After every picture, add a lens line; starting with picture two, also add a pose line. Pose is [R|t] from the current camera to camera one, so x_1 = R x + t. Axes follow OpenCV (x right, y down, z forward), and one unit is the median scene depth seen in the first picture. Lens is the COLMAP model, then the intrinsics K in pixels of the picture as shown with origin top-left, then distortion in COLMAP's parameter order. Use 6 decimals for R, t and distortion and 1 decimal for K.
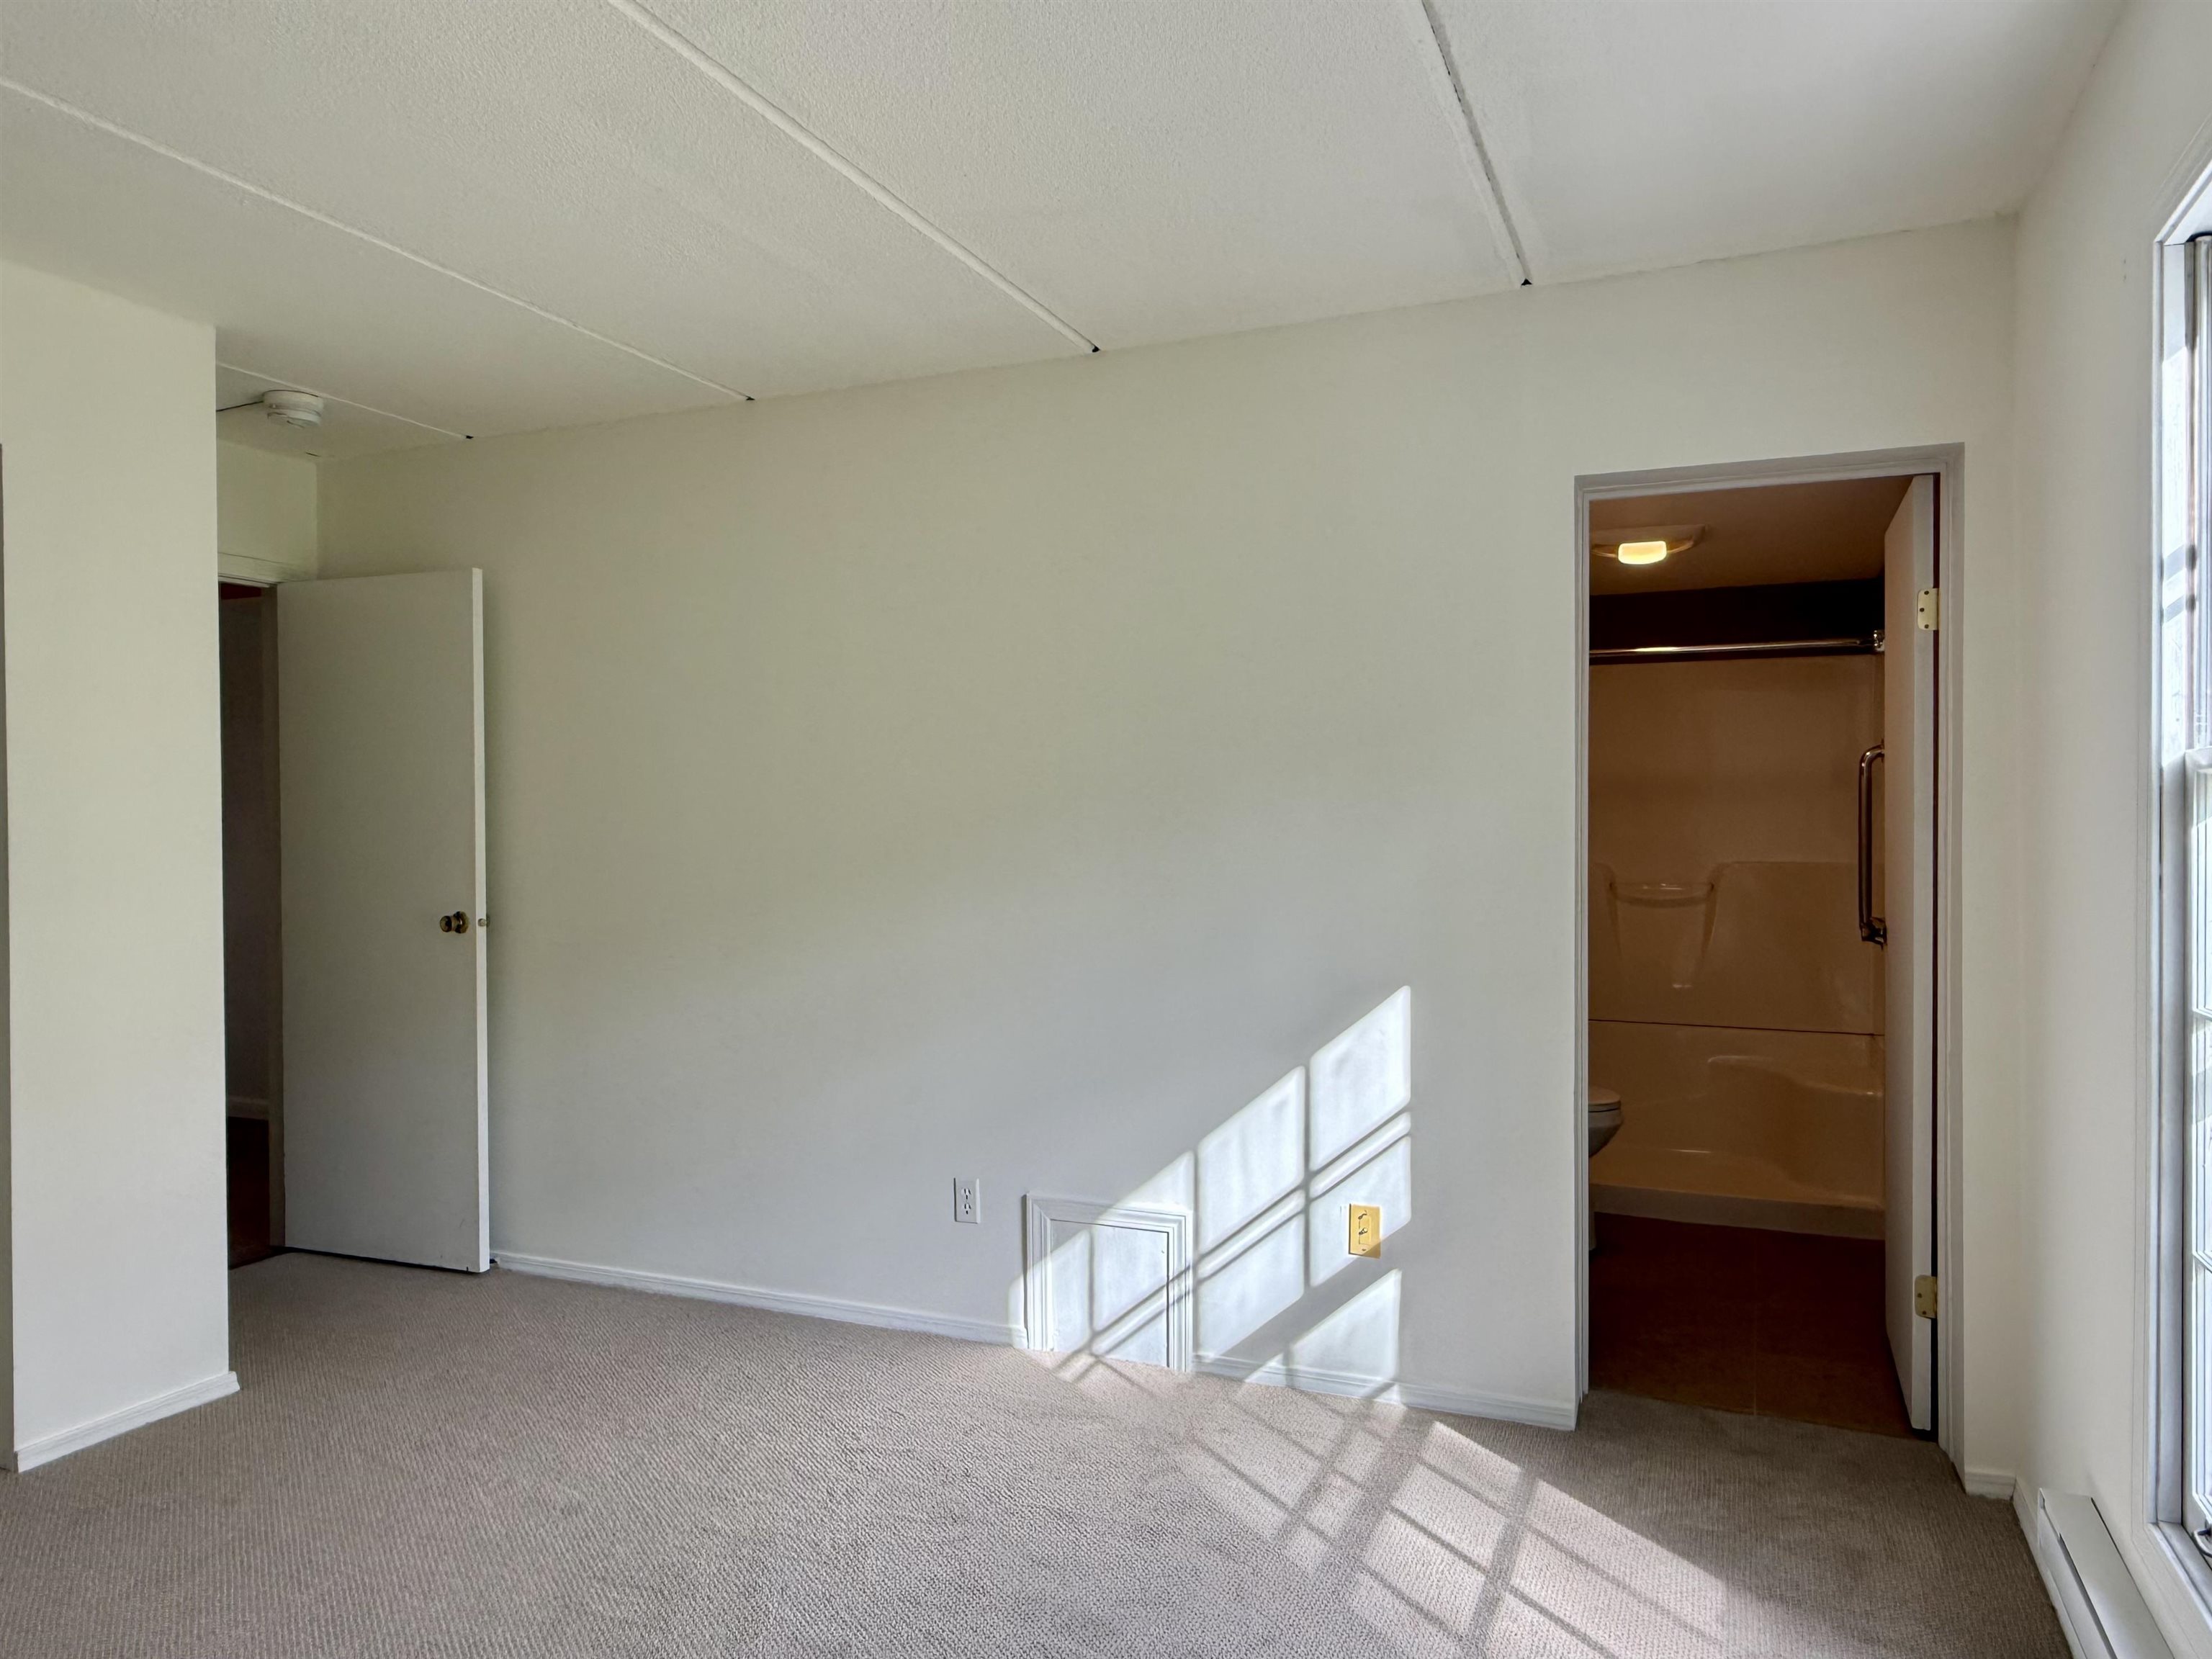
lens RADIAL K [[1459.0, 0, 1109.4], [0, 1459.0, 829.4], [0, 0, 1]] dist [0.006585, 0.001561]
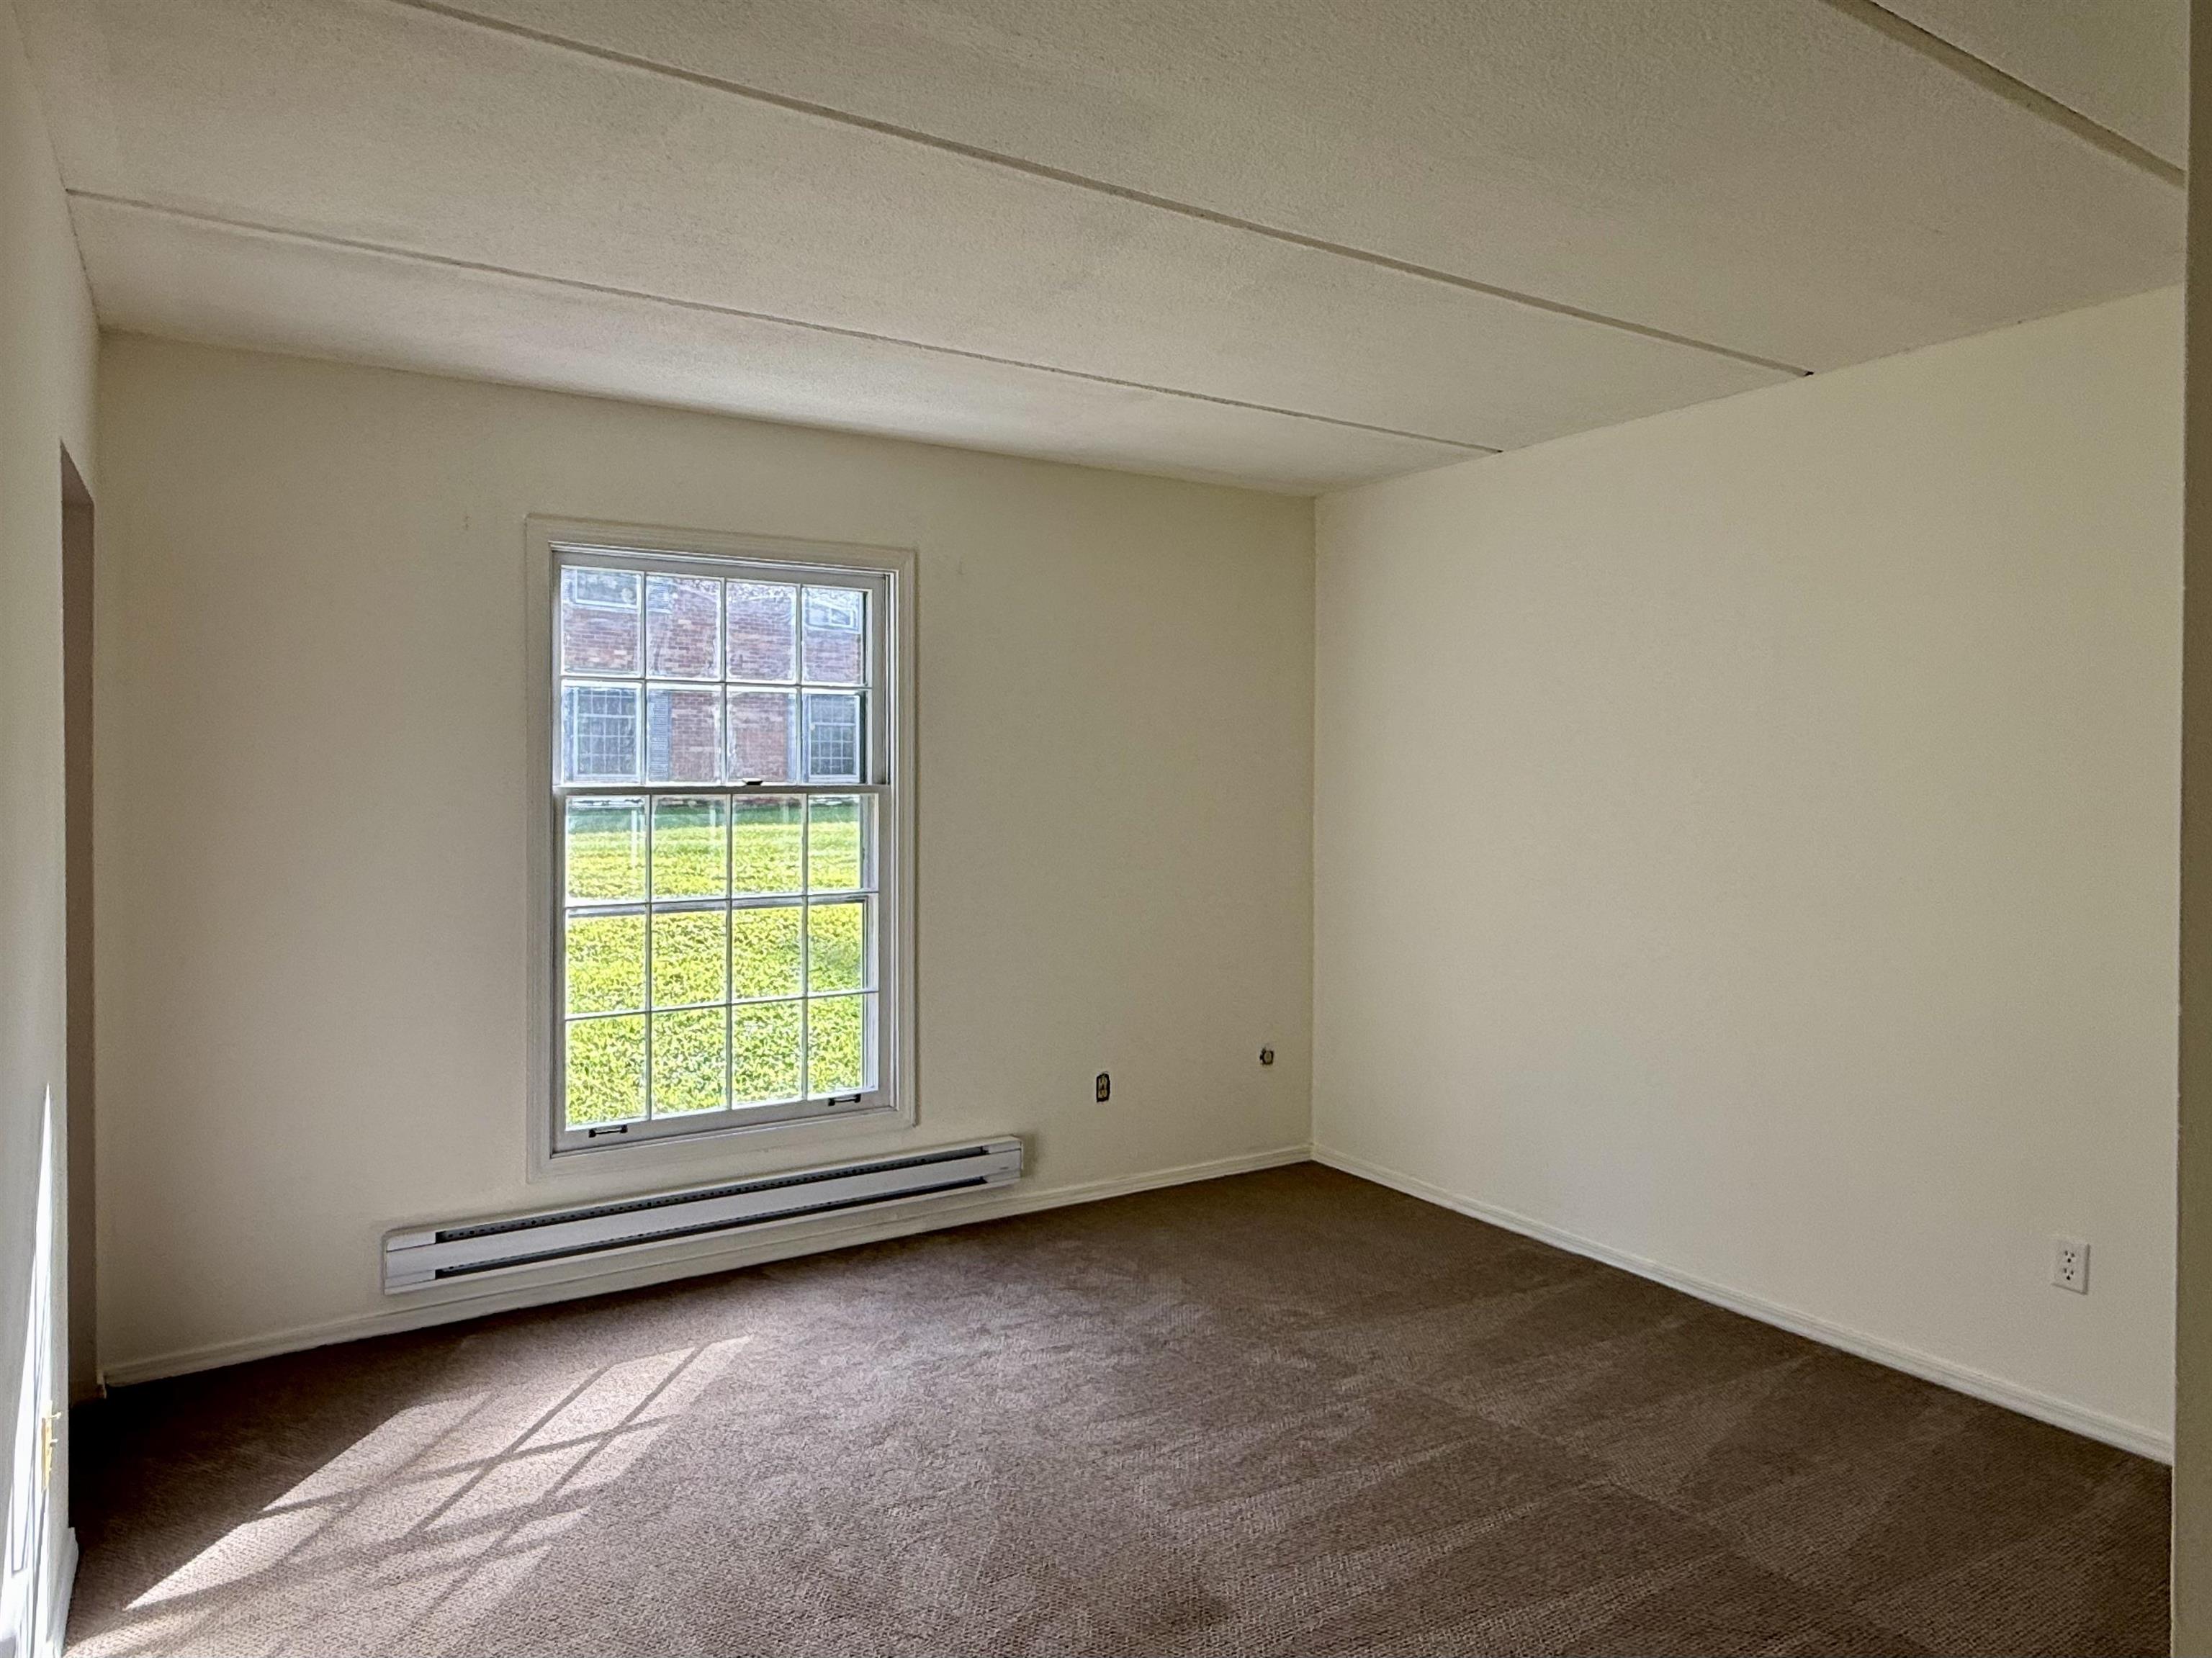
lens RADIAL K [[1268.3, 0, 1103.7], [0, 1268.3, 816.1], [0, 0, 1]] dist [-0.002141, 0.000529]
pose [[-0.825991, -0.001256, 0.563683, -0.725283], [0.008304, 0.999862, 0.014397, -0.021130], [-0.563623, 0.016572, -0.825866, 1.576172]]
